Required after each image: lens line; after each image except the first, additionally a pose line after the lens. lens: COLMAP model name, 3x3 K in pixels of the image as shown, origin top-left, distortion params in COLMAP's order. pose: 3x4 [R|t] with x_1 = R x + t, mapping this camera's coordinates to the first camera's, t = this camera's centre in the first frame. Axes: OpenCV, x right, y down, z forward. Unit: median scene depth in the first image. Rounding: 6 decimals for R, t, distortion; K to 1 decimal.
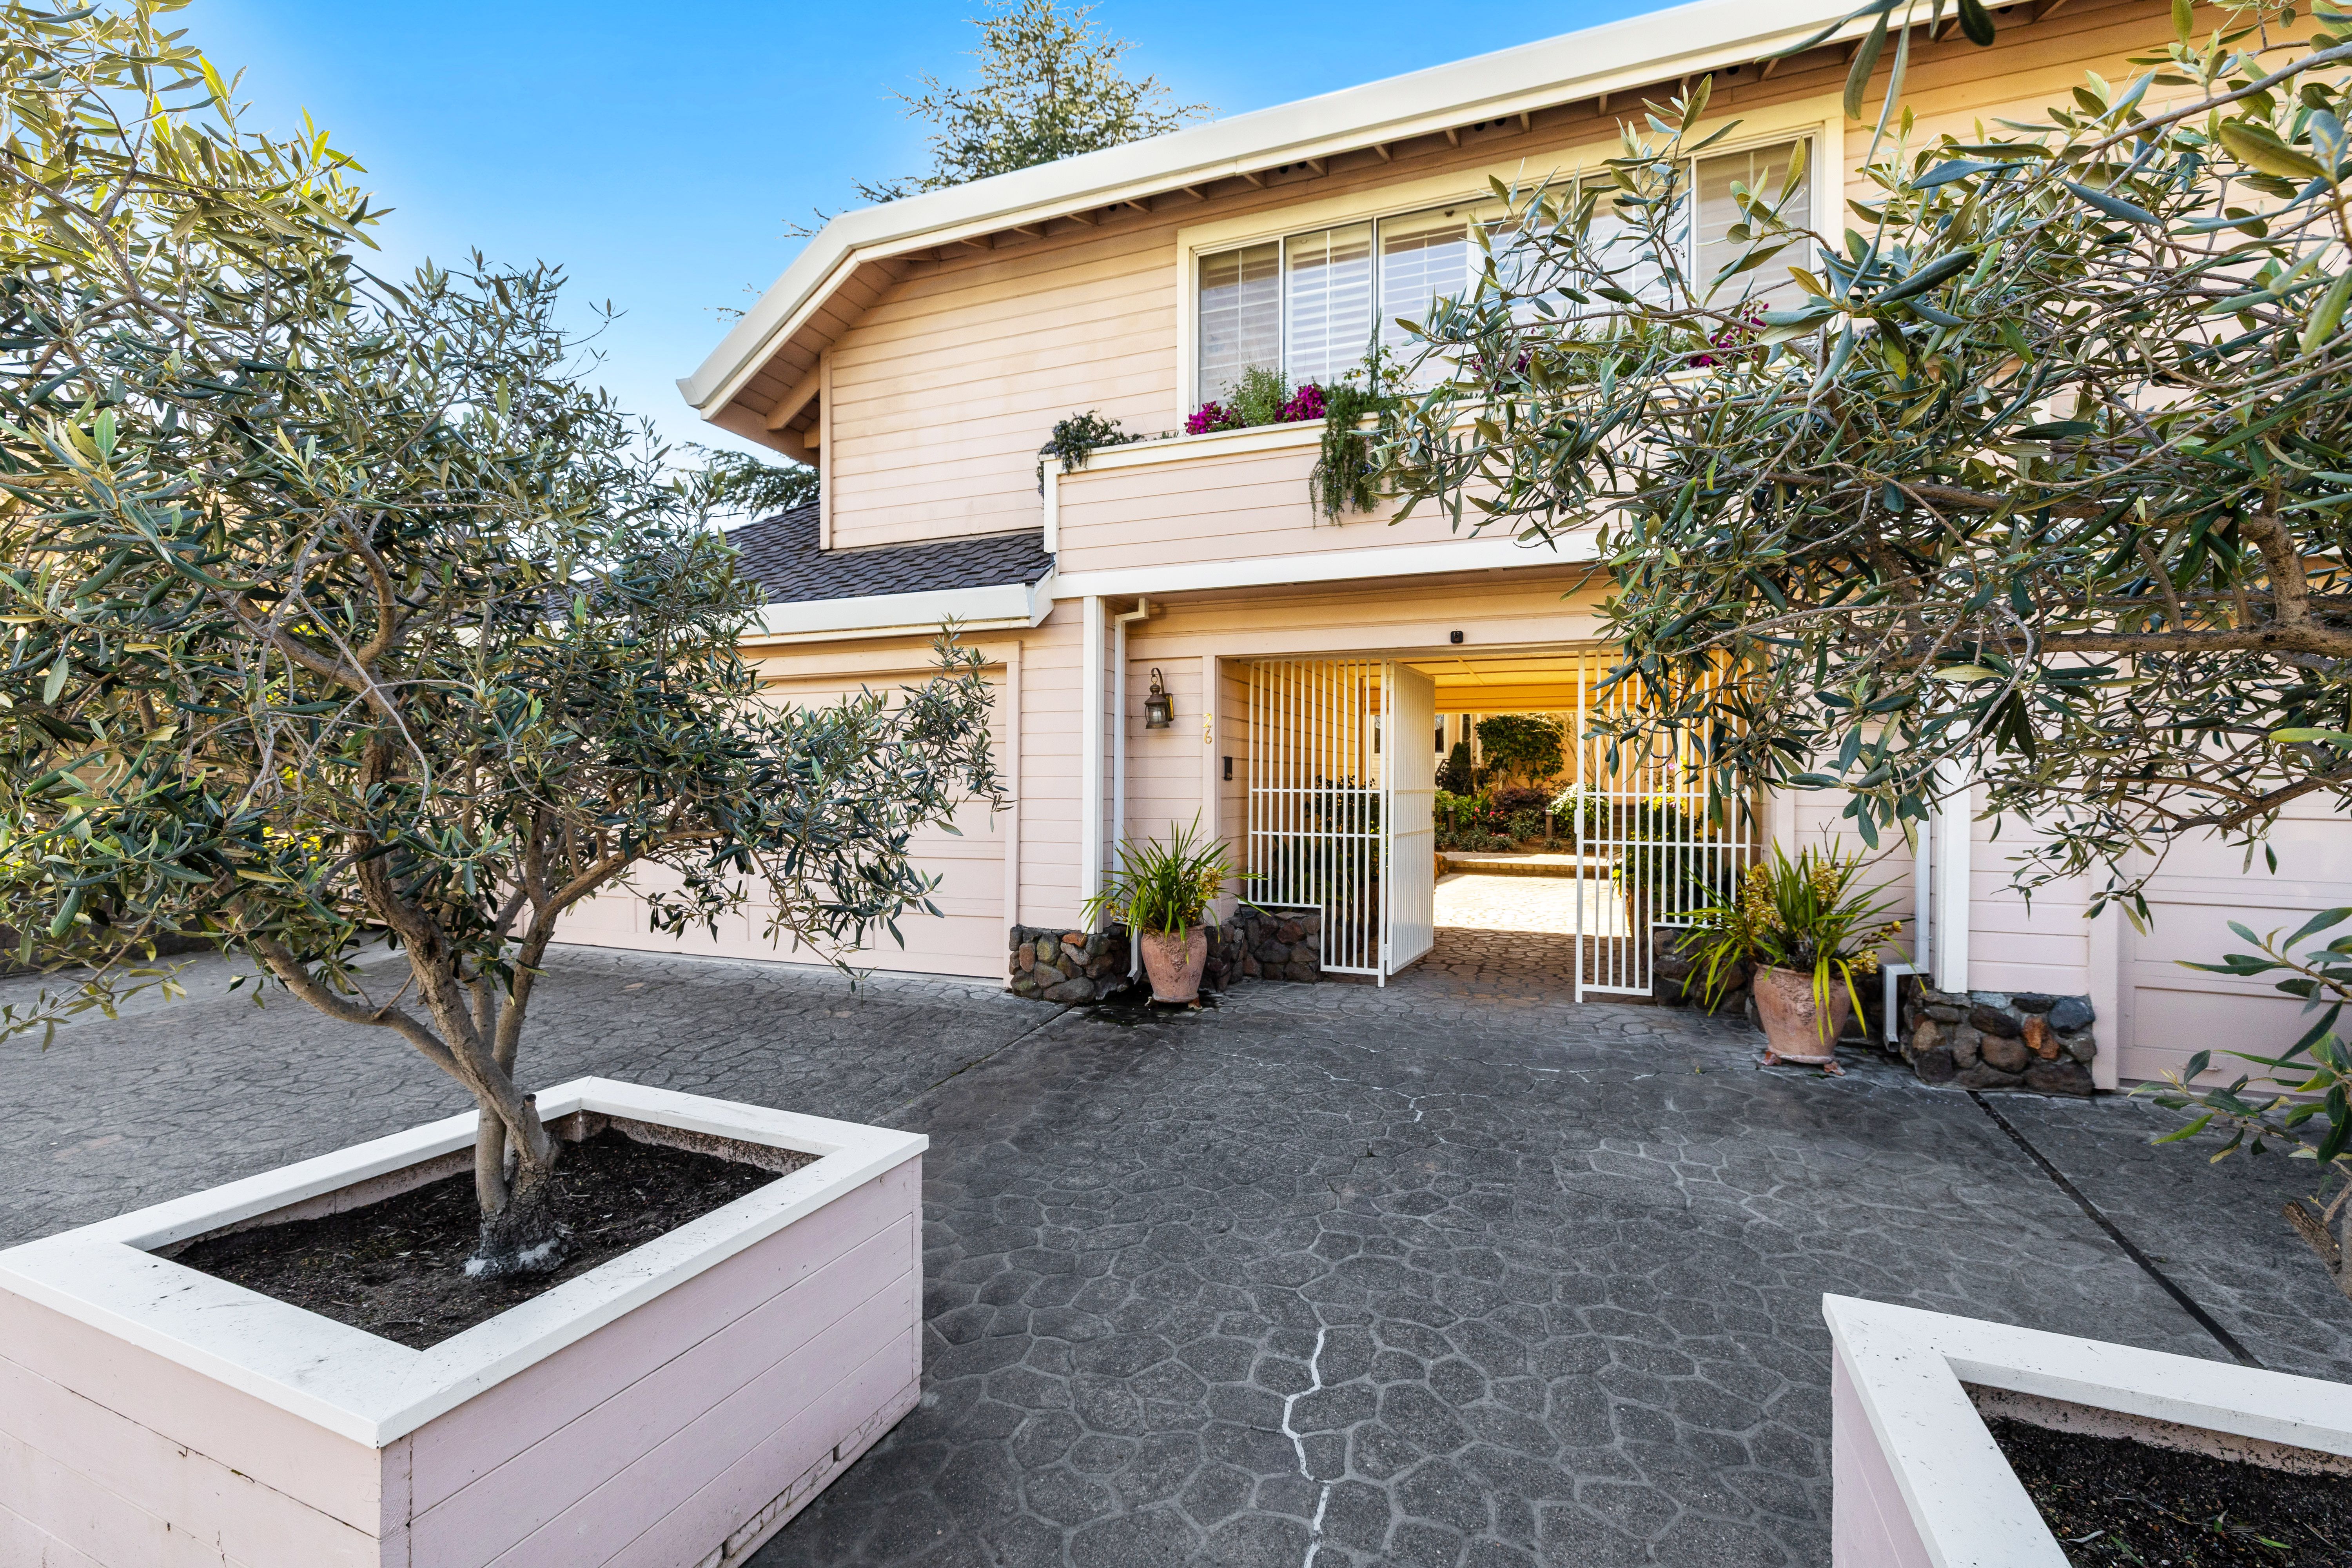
lens RADIAL K [[984.6, 0, 1185.7], [0, 984.6, 785.5], [0, 0, 1]] dist [-0.014041, -0.000029]
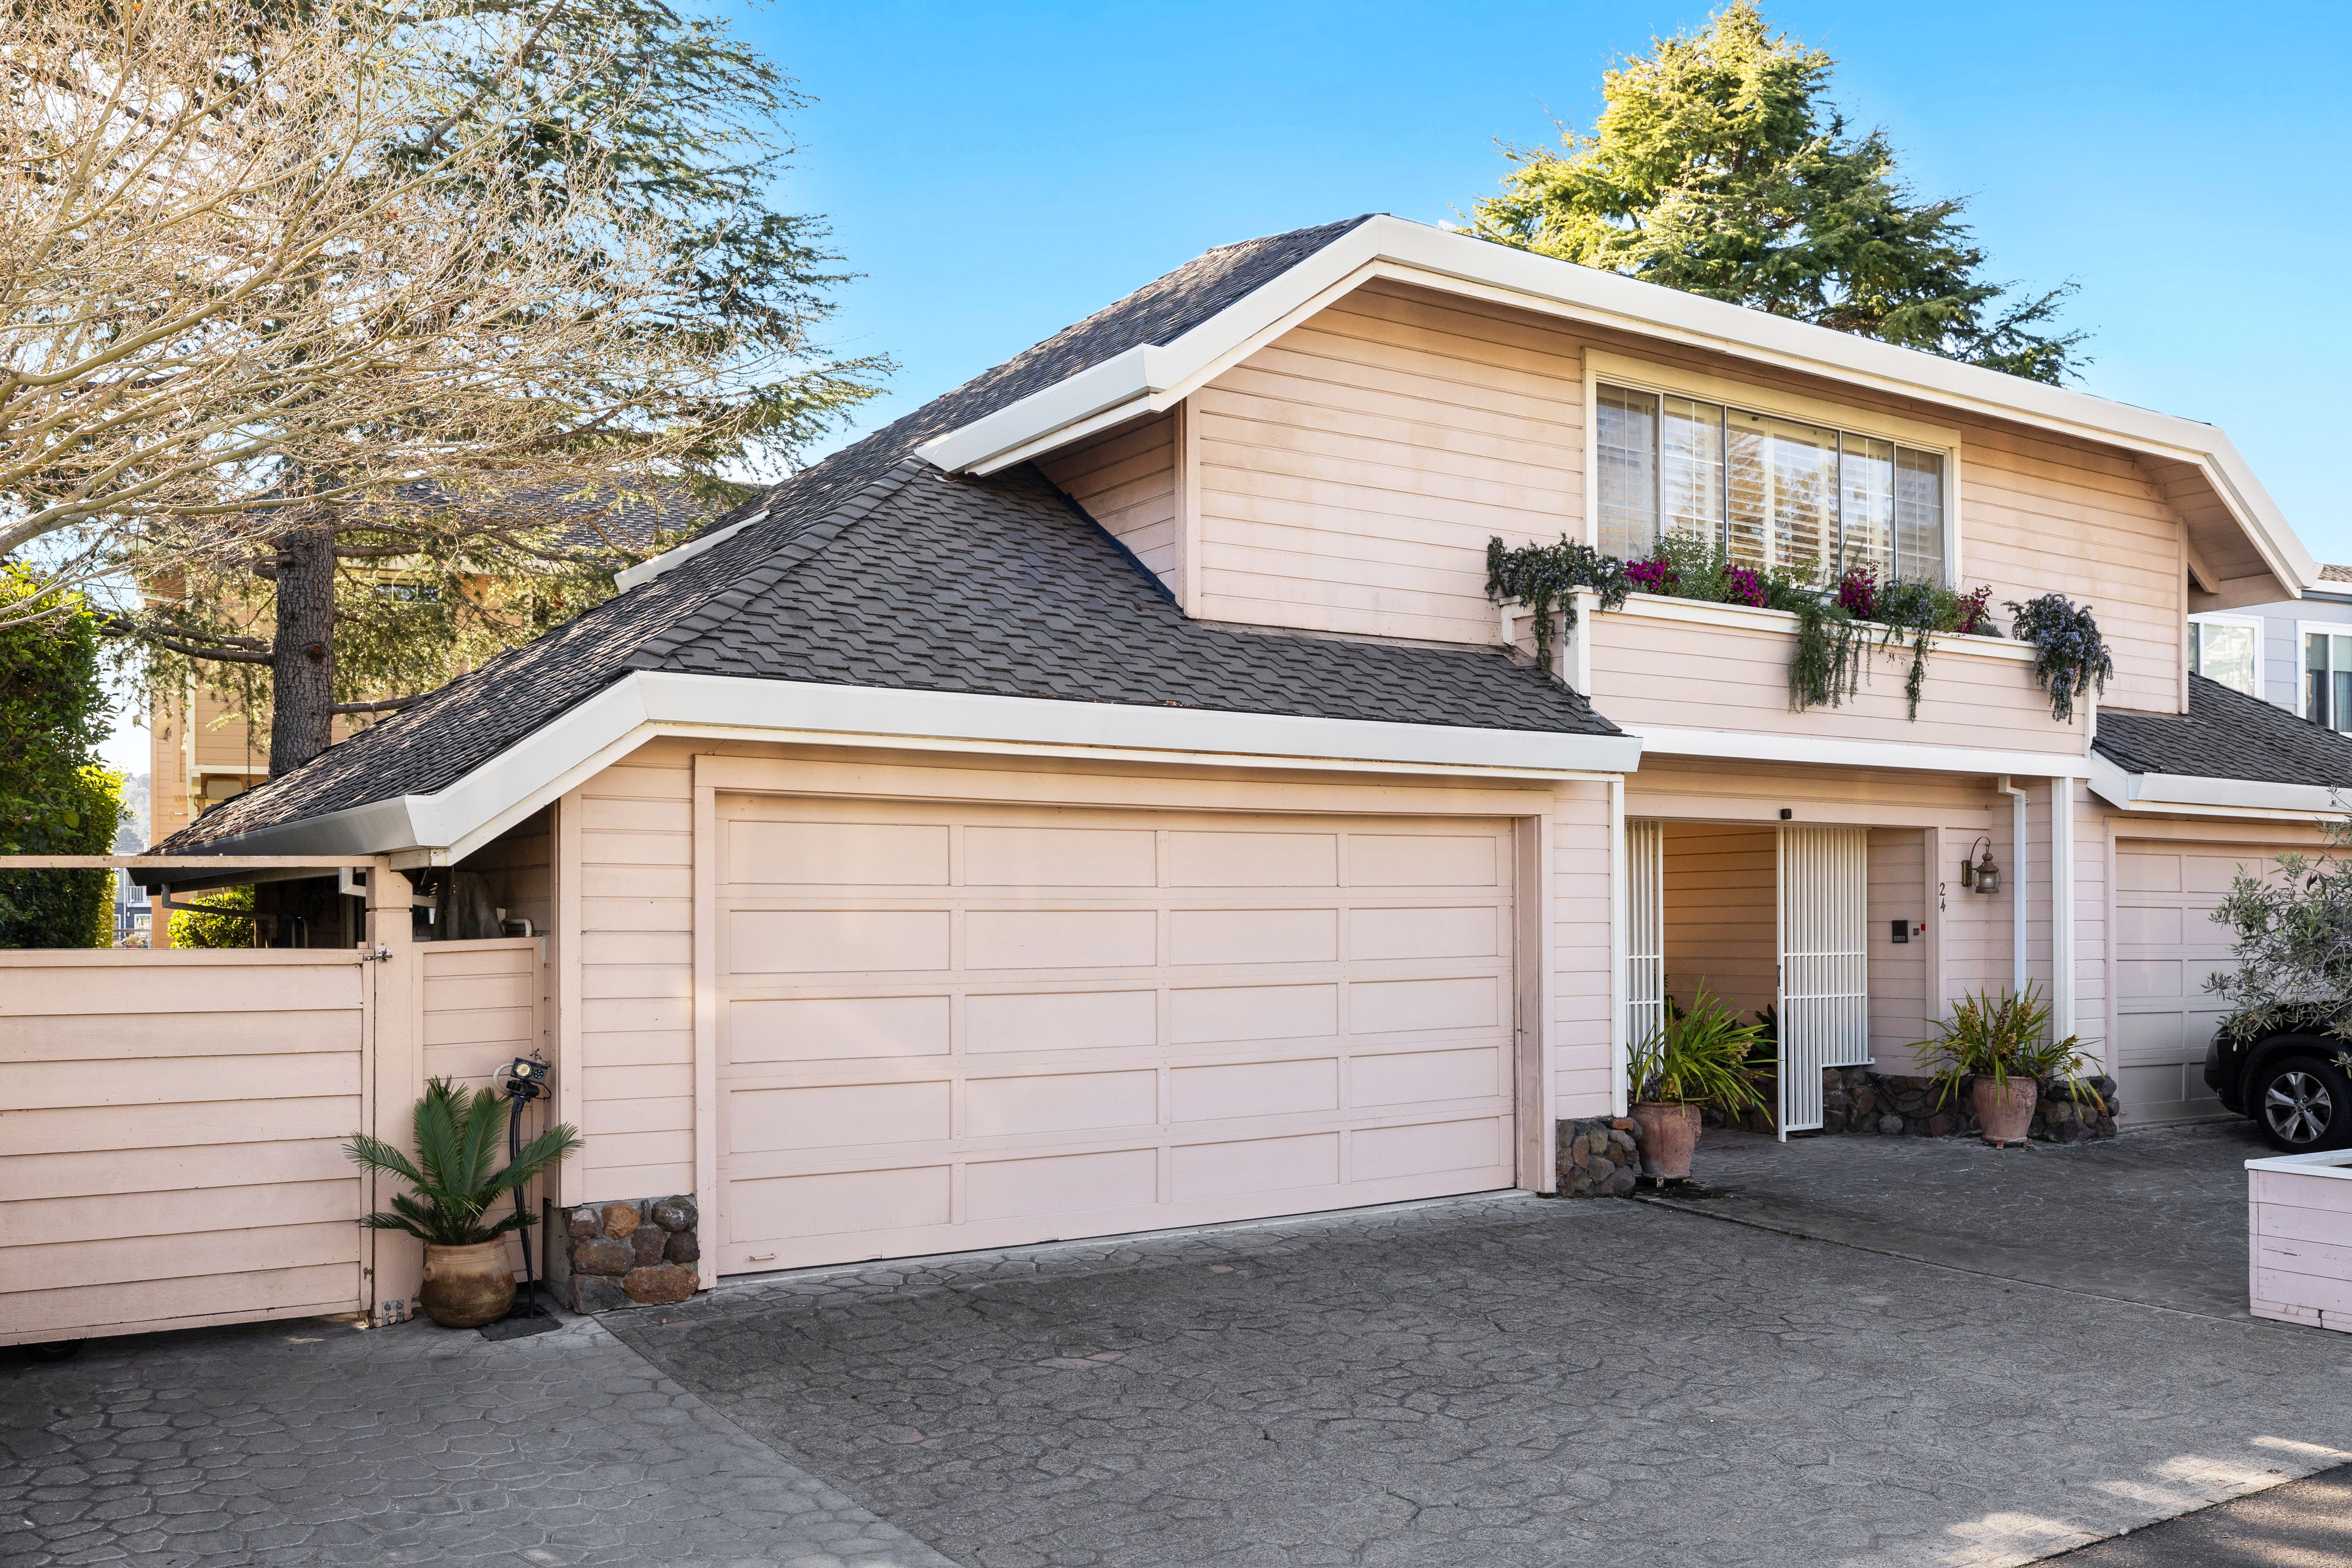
lens RADIAL K [[2006.5, 0, 1177.0], [0, 2006.5, 907.9], [0, 0, 1]] dist [0.001539, 0.000889]
pose [[0.568137, 0.000005, 0.822934, -1.913159], [0.011952, 0.999894, -0.008257, -0.034628], [-0.822847, 0.014527, 0.568077, 0.279196]]
